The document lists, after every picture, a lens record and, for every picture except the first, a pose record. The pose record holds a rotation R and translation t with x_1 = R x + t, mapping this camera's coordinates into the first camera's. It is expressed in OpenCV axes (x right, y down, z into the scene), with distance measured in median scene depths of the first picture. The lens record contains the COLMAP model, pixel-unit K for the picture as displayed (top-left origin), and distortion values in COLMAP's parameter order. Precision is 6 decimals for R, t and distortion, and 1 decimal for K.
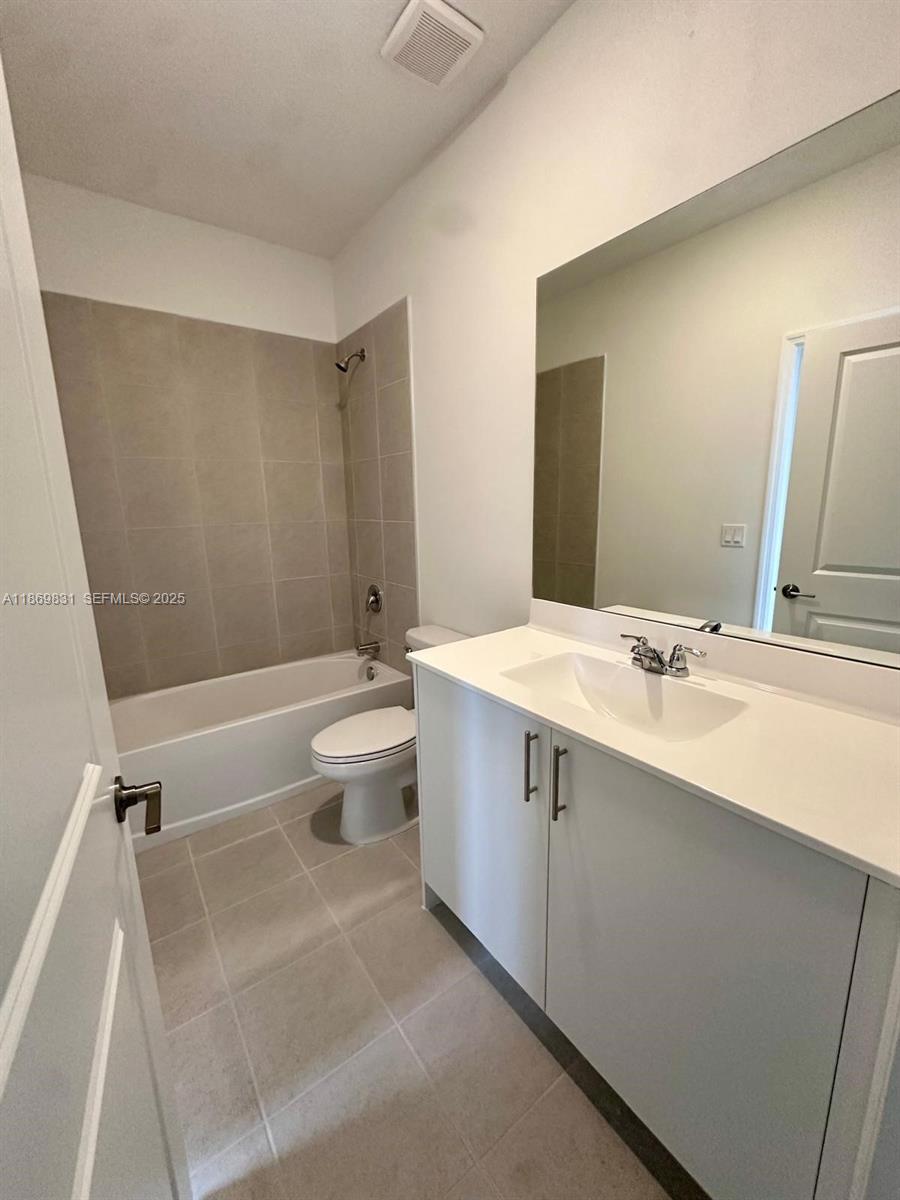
lens RADIAL K [[478.7, 0, 450.9], [0, 478.7, 599.3], [0, 0, 1]] dist [-0.005684, 0.001046]
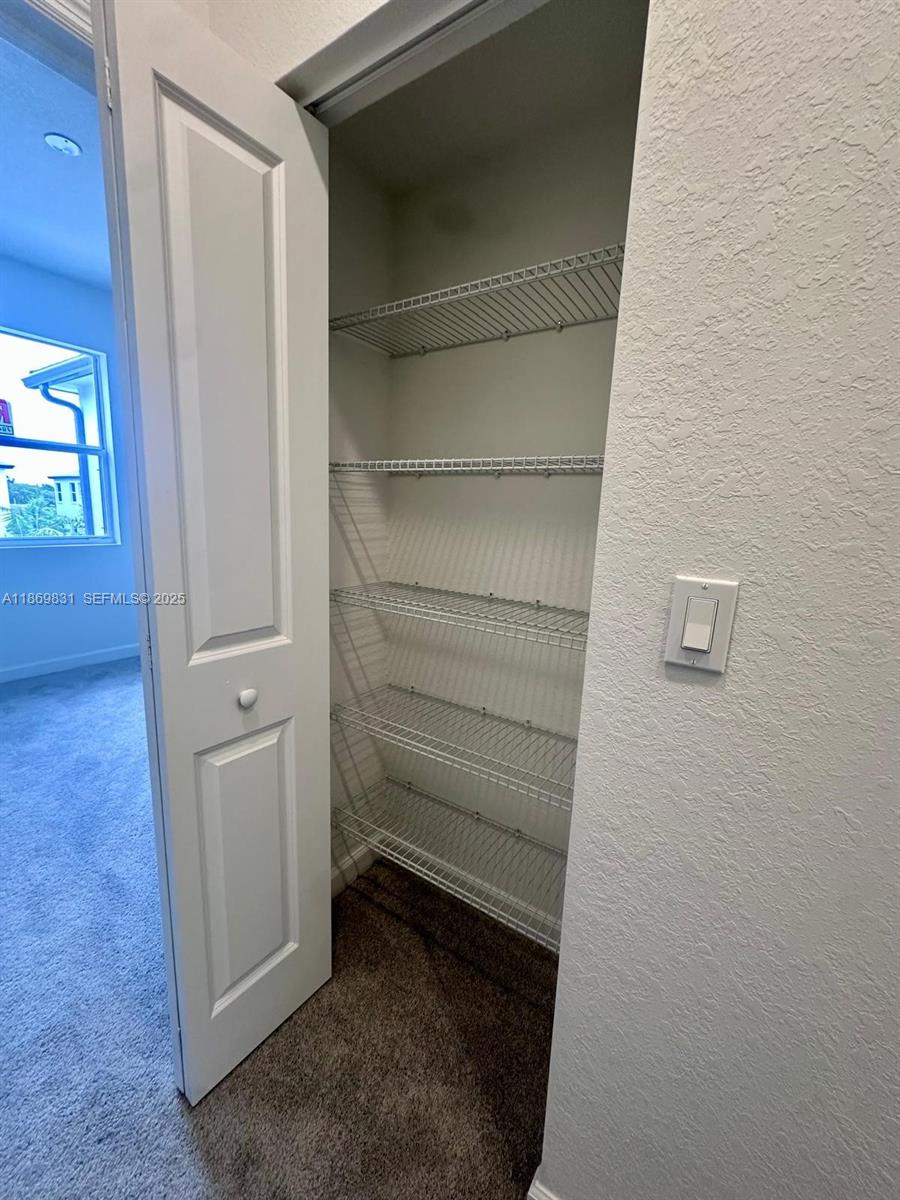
lens RADIAL K [[478.7, 0, 450.9], [0, 478.7, 599.3], [0, 0, 1]] dist [-0.005684, 0.001046]
pose [[-0.339415, -0.159578, 0.927002, 0.320813], [0.146799, 0.964443, 0.219773, -0.166173], [-0.929111, 0.210677, -0.303920, 0.916532]]
